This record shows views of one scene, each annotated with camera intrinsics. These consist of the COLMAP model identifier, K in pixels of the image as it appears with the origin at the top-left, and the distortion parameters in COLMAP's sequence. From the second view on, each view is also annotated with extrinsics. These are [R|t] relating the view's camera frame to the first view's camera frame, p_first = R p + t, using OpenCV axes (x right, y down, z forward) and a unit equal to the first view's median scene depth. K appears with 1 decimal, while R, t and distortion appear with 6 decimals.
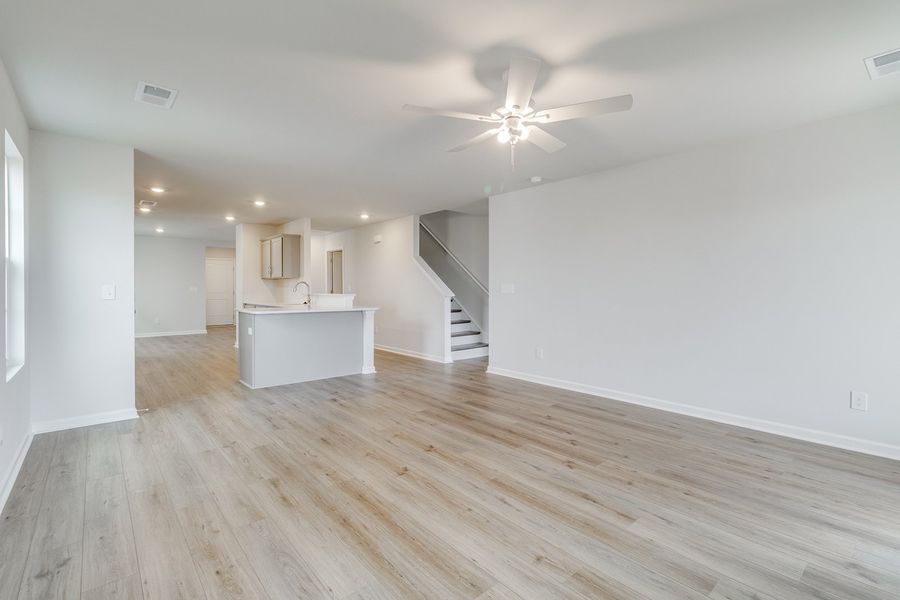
lens RADIAL K [[415.3, 0, 460.8], [0, 415.3, 299.9], [0, 0, 1]] dist [-0.001288, 0.001590]
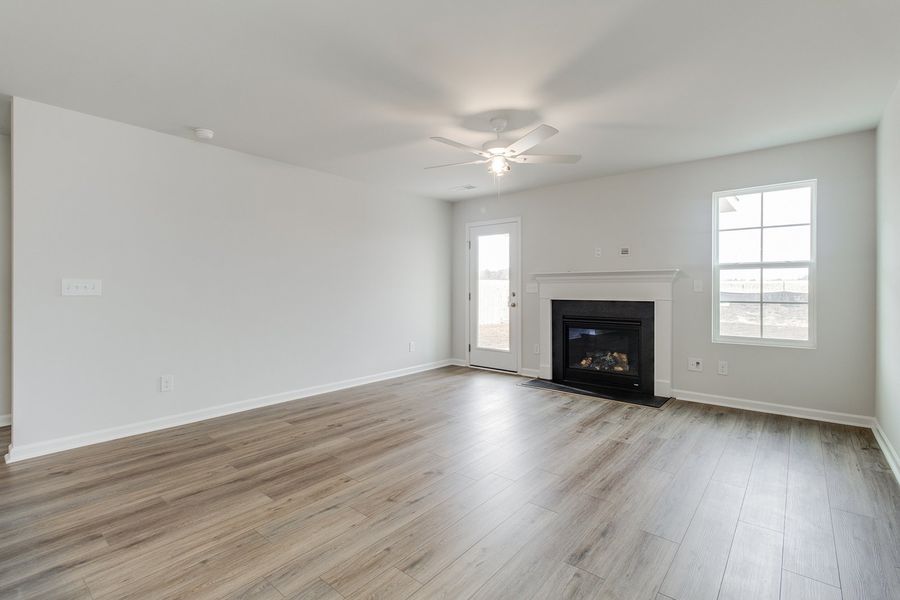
lens RADIAL K [[415.3, 0, 452.6], [0, 415.3, 298.0], [0, 0, 1]] dist [-0.001288, 0.001590]
pose [[-0.155783, -0.022494, 0.987535, -0.737556], [0.026450, 0.999287, 0.026934, -0.019759], [-0.987437, 0.030316, -0.155077, 0.872247]]
